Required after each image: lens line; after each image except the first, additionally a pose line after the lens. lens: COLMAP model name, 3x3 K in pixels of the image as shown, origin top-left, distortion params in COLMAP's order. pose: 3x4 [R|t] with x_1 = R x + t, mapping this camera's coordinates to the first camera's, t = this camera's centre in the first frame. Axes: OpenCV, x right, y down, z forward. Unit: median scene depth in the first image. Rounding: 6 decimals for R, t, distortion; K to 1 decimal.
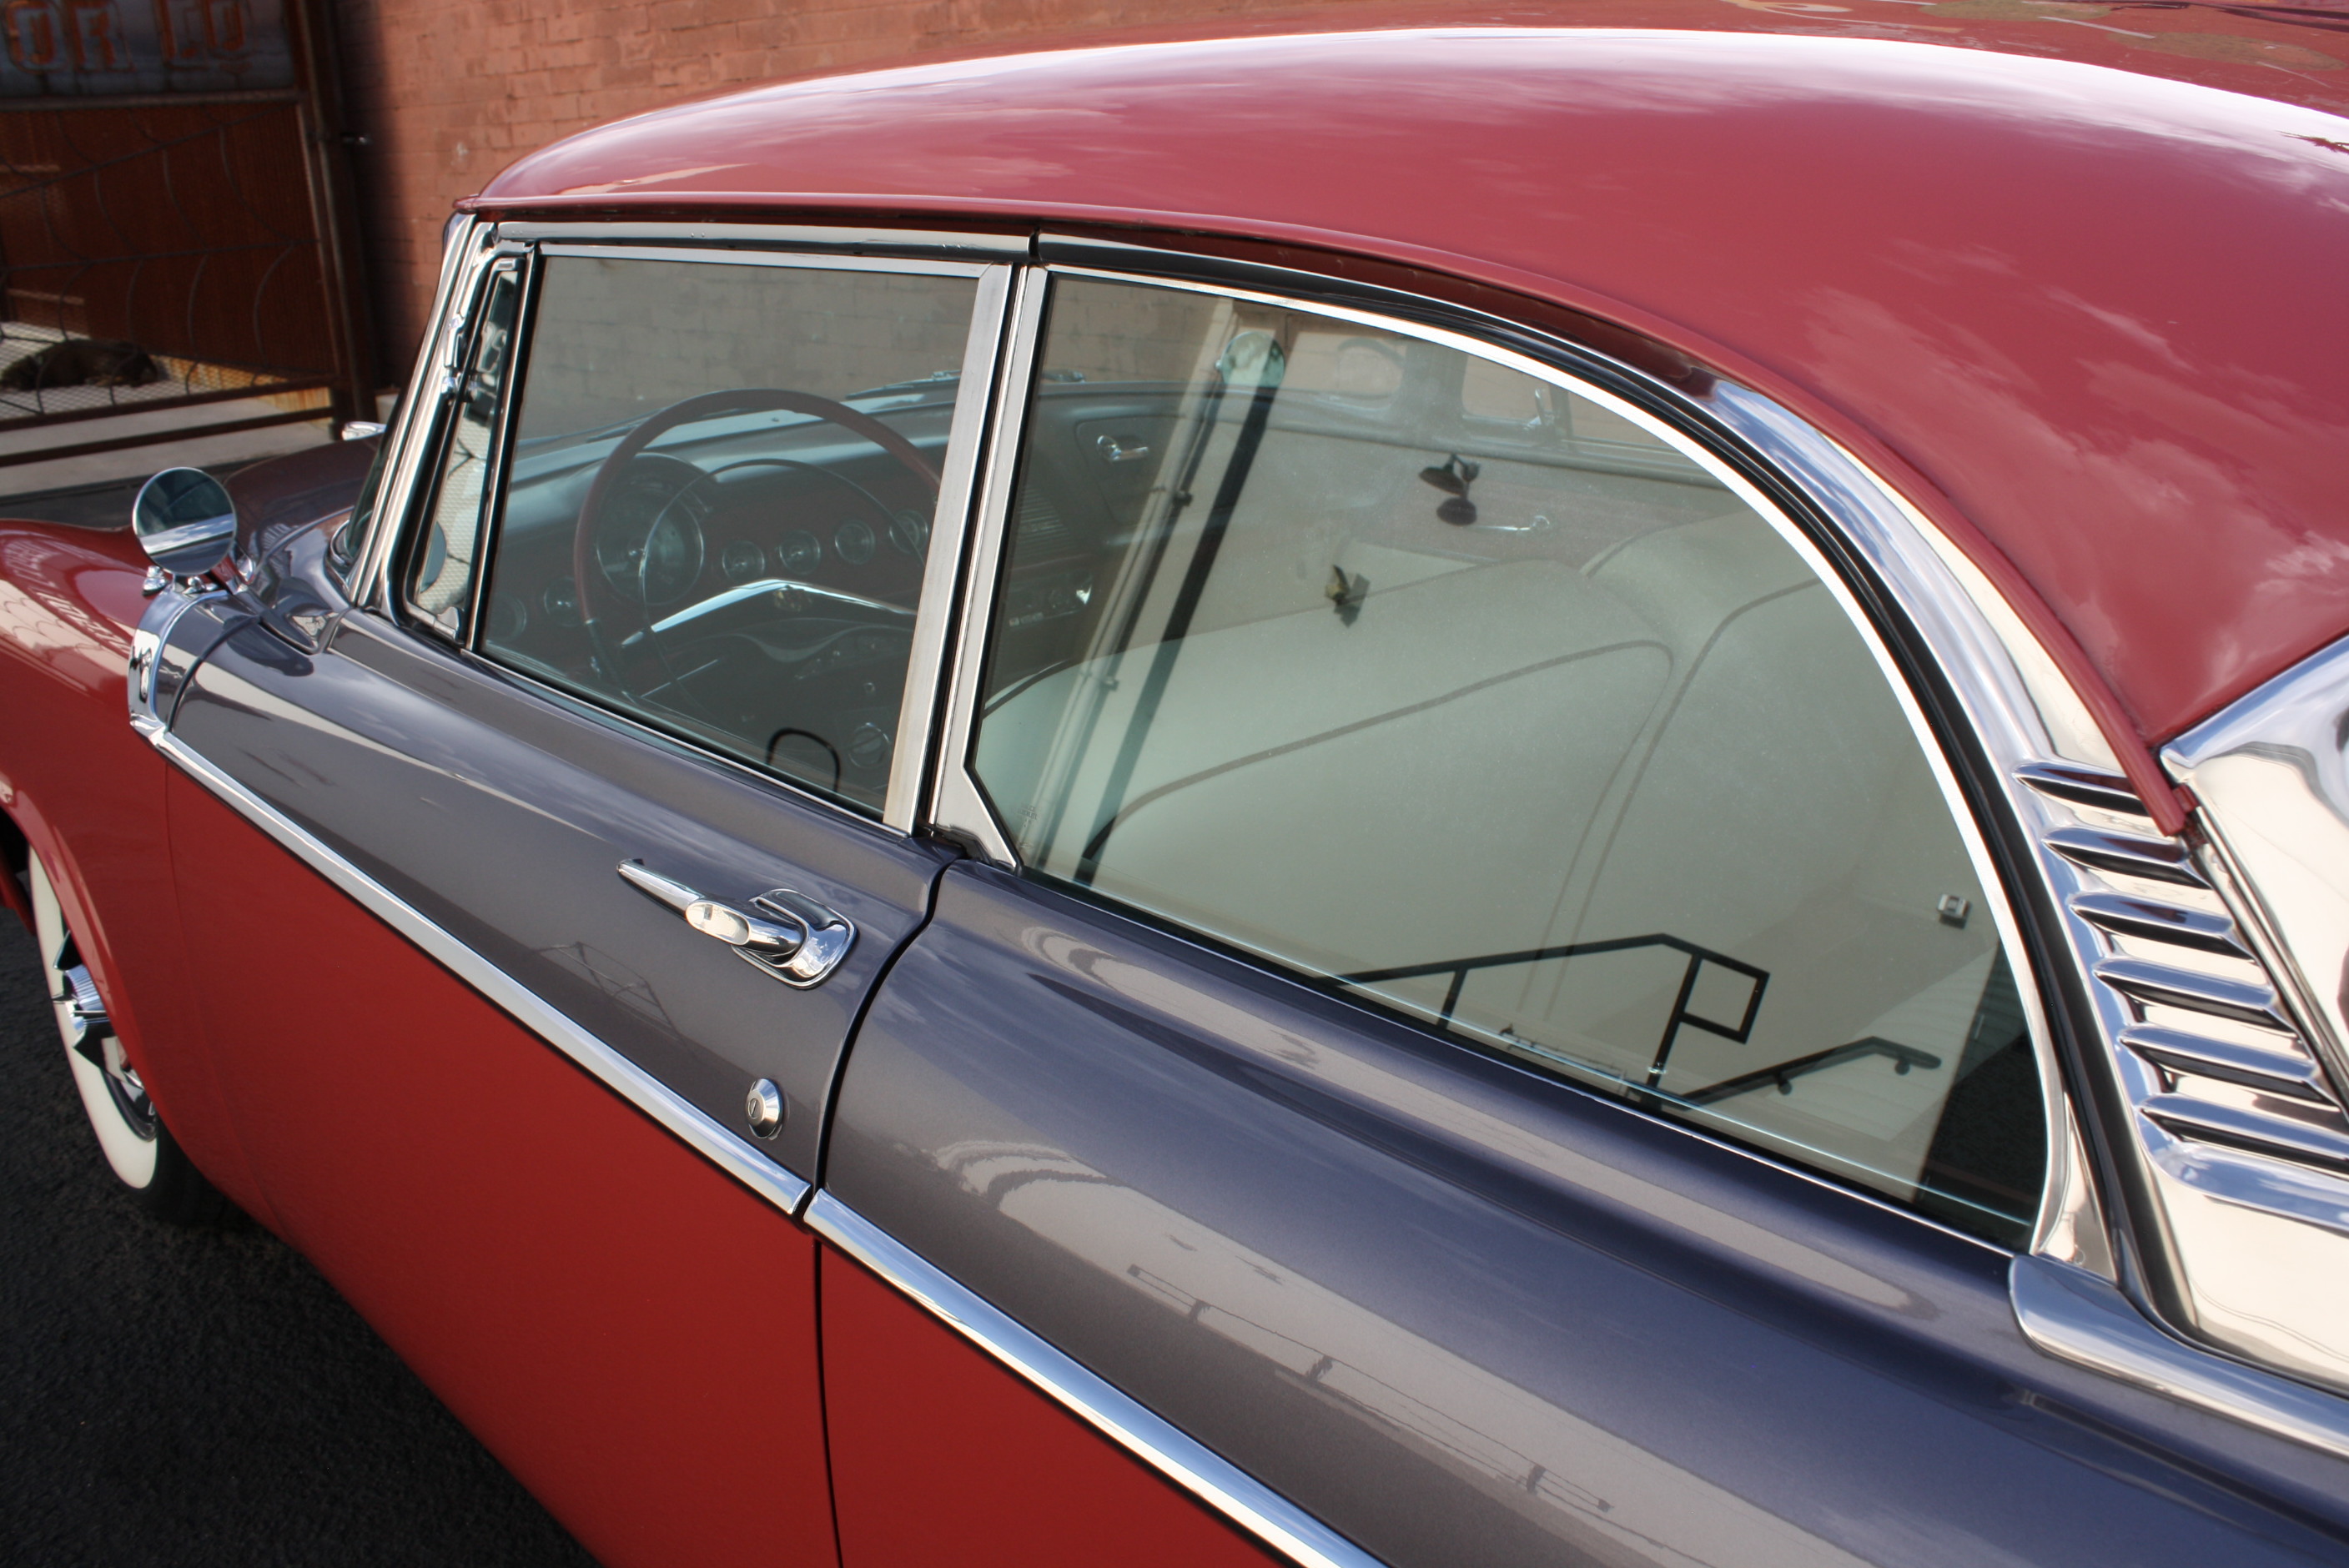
lens RADIAL K [[1998.6, 0, 1202.0], [0, 1998.6, 774.2], [0, 0, 1]] dist [-0.170123, 0.150103]
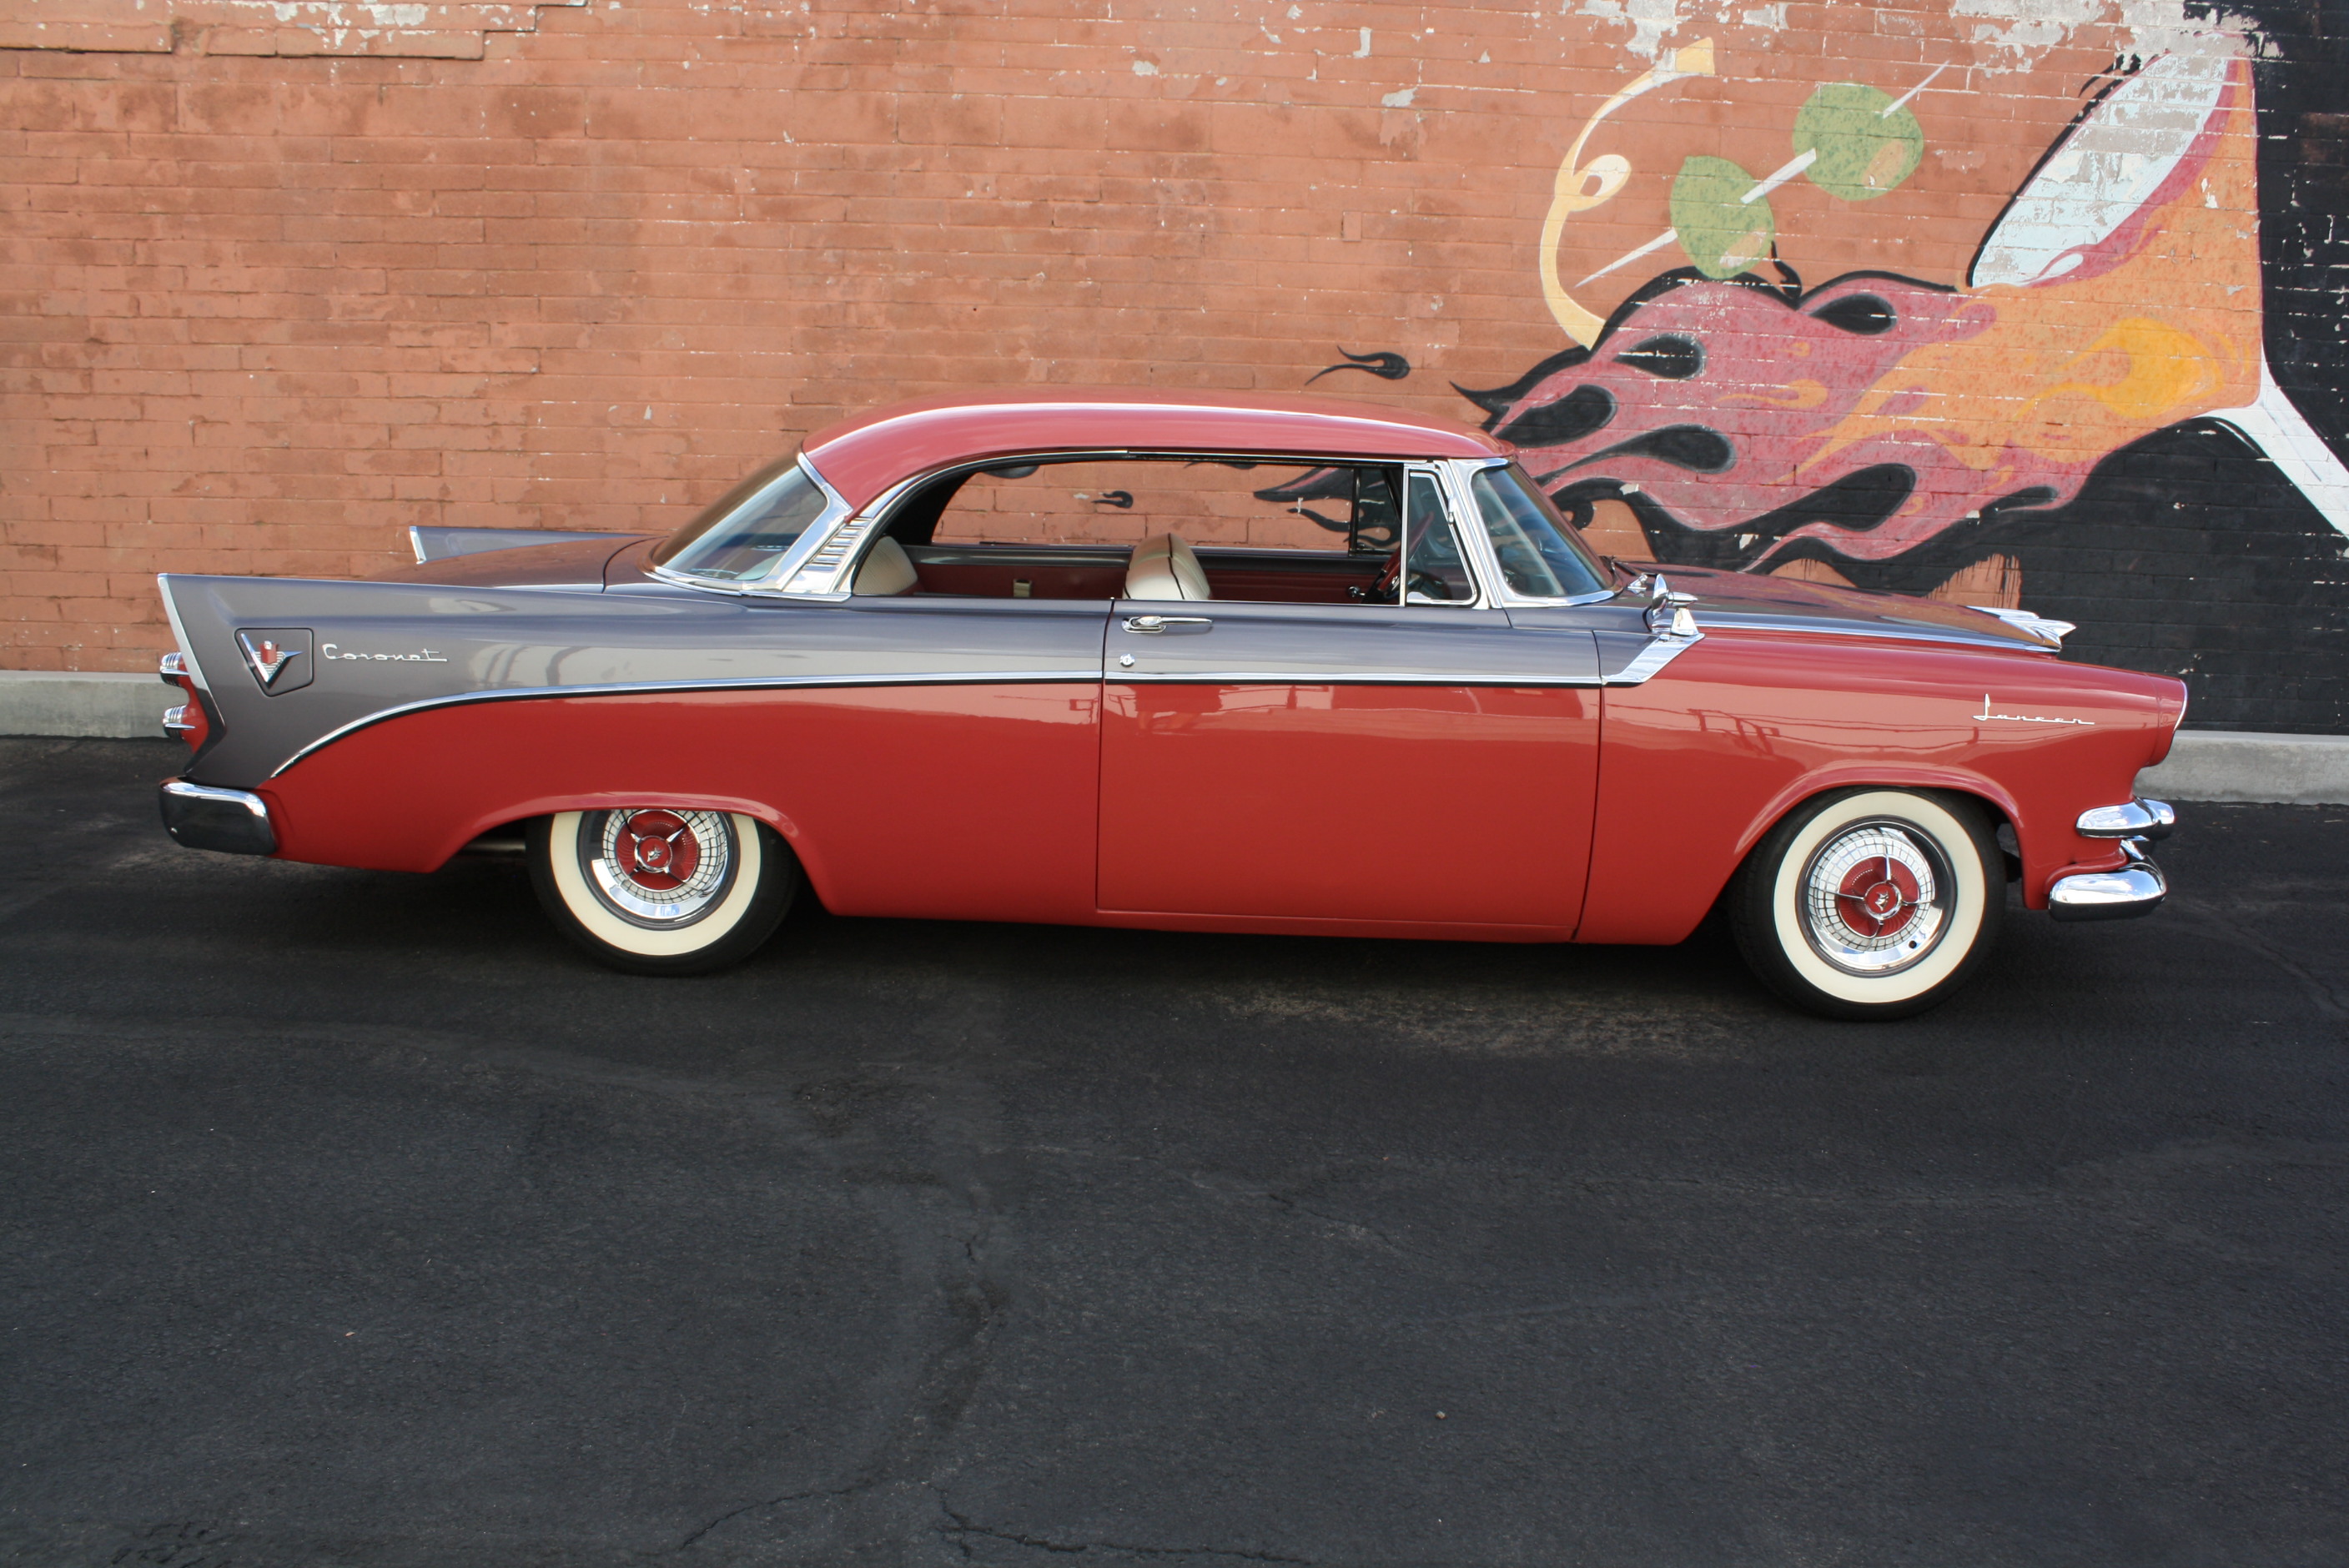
lens RADIAL K [[2067.7, 0, 1207.2], [0, 2067.7, 776.0], [0, 0, 1]] dist [-0.179829, 0.169724]
pose [[0.676710, -0.100179, 0.729402, -0.738849], [0.189724, 0.980969, -0.041288, -0.001312], [-0.711385, 0.166325, 0.682838, -0.004681]]
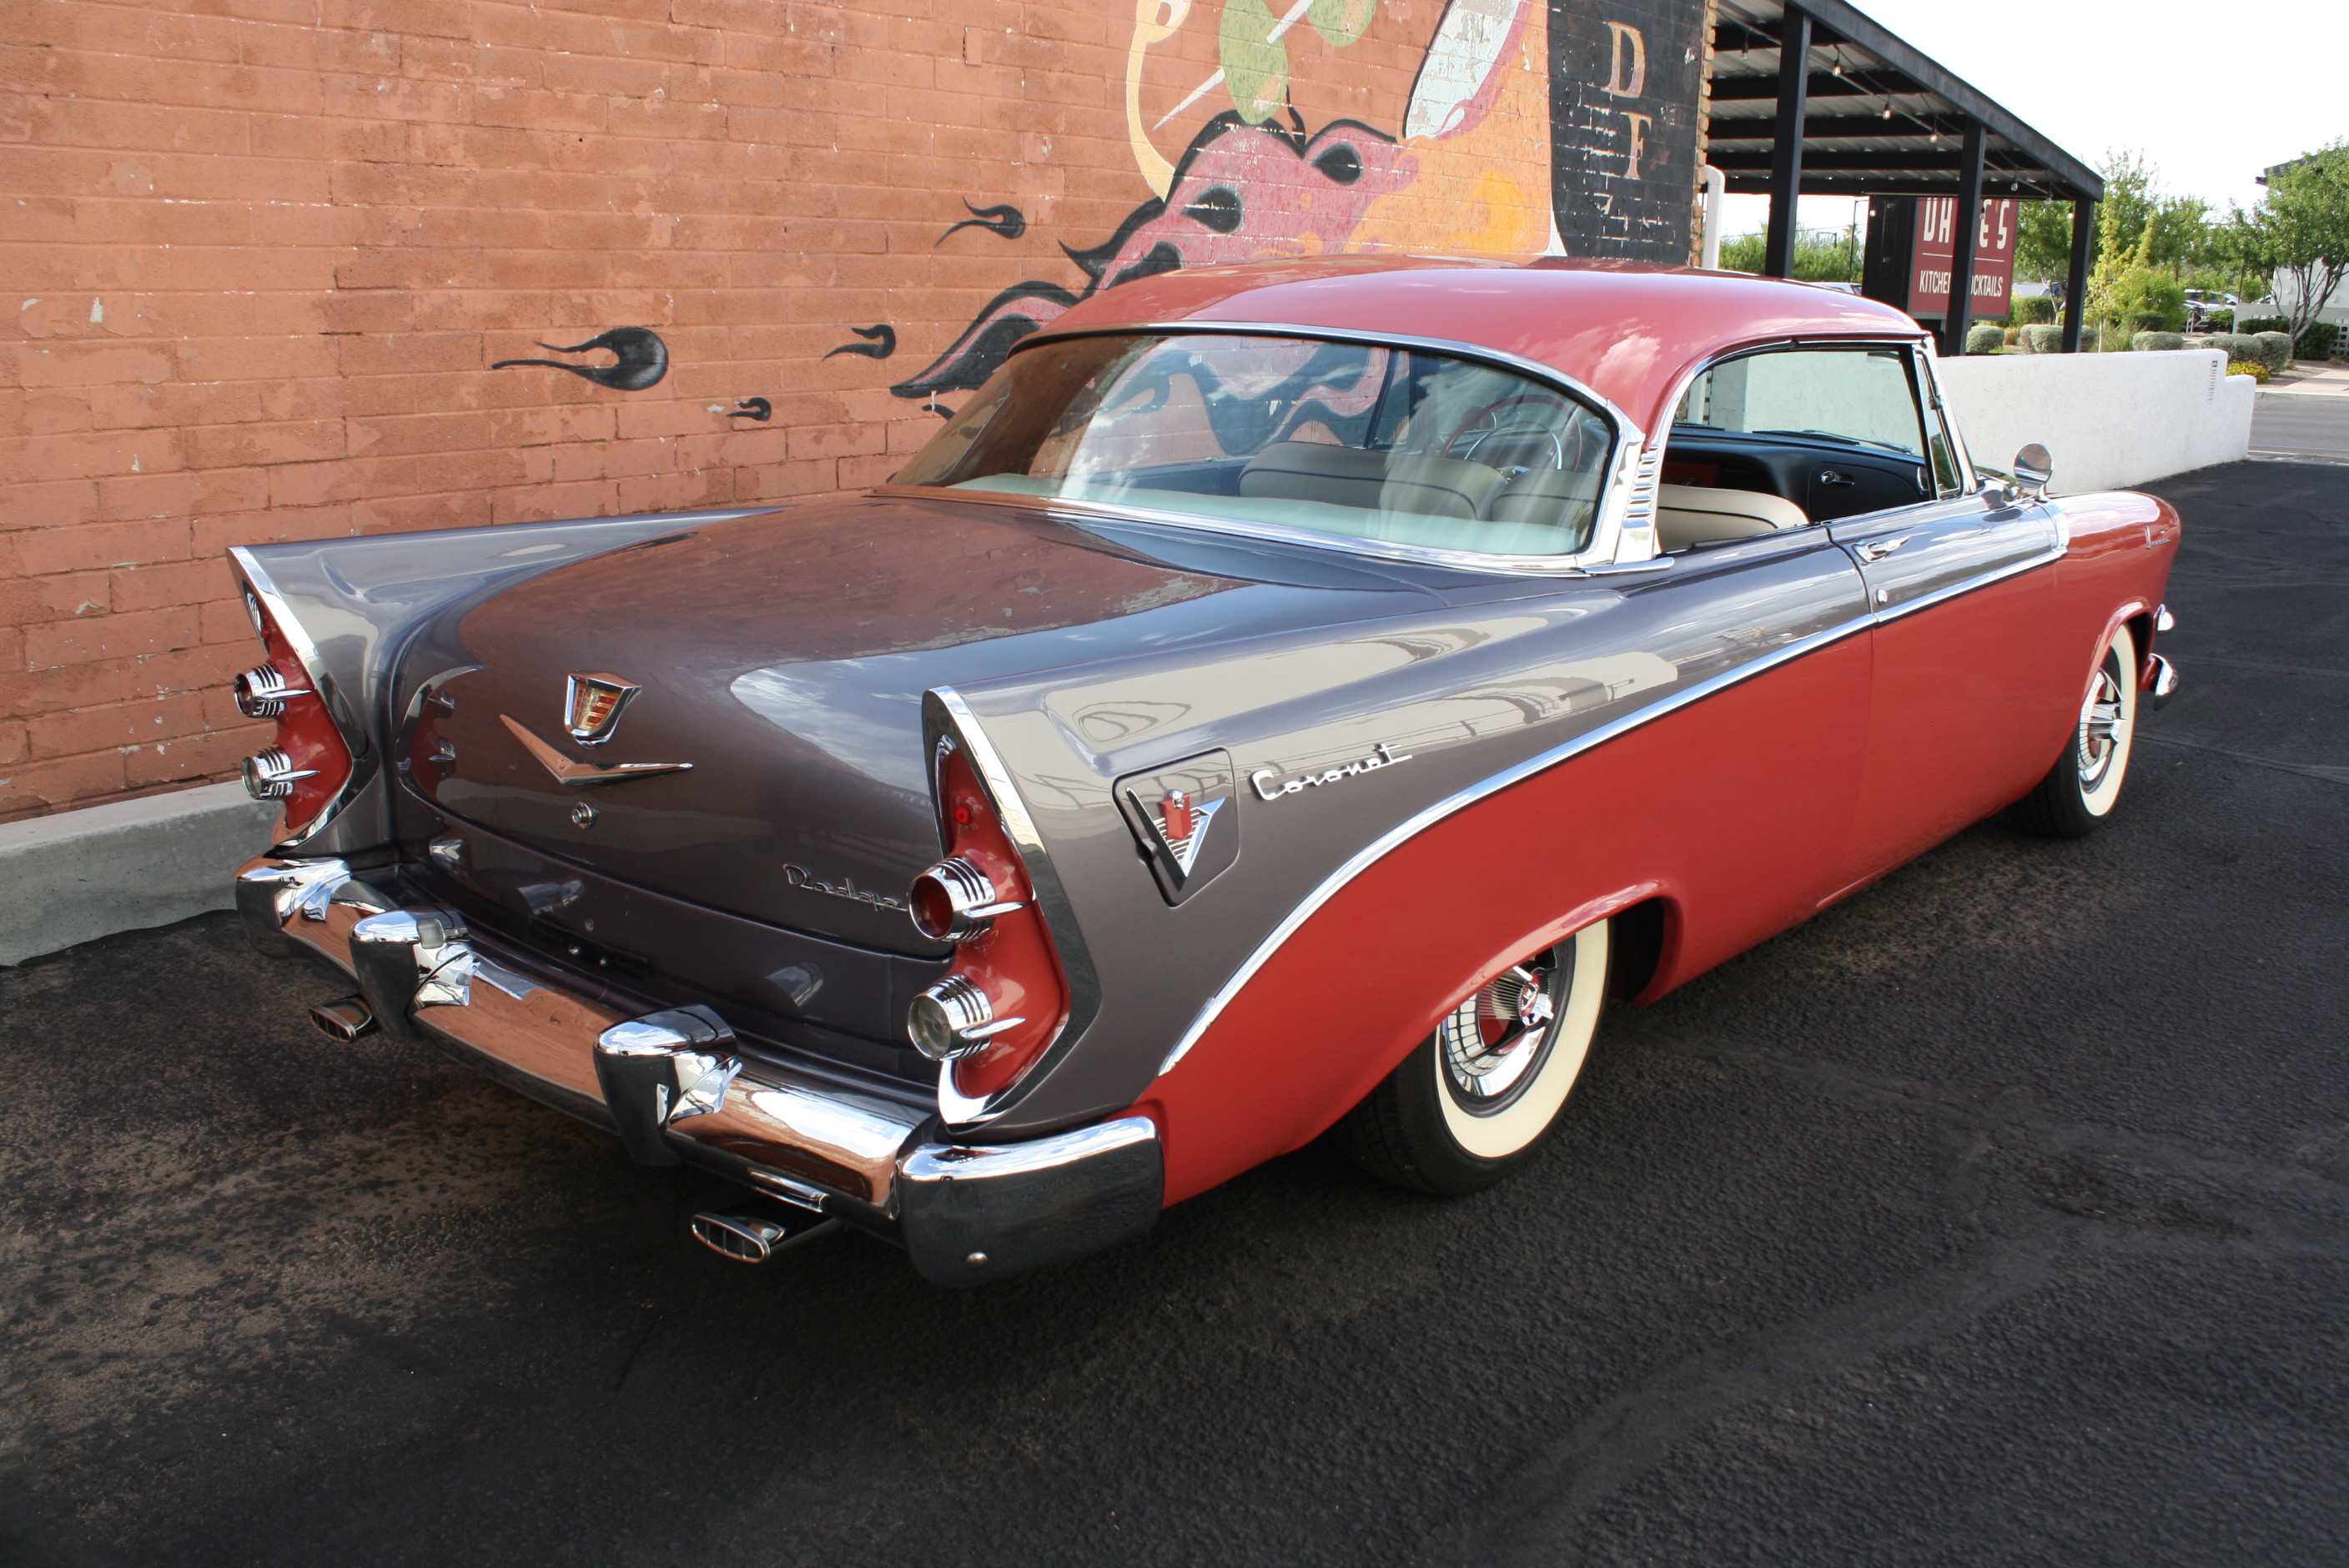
lens RADIAL K [[2008.3, 0, 1183.2], [0, 2008.3, 739.0], [0, 0, 1]] dist [-0.169503, 0.160052]
pose [[-0.112288, -0.204527, 0.972399, -0.746892], [0.298434, 0.926469, 0.229329, -0.196823], [-0.947802, 0.315948, -0.042994, 0.631720]]
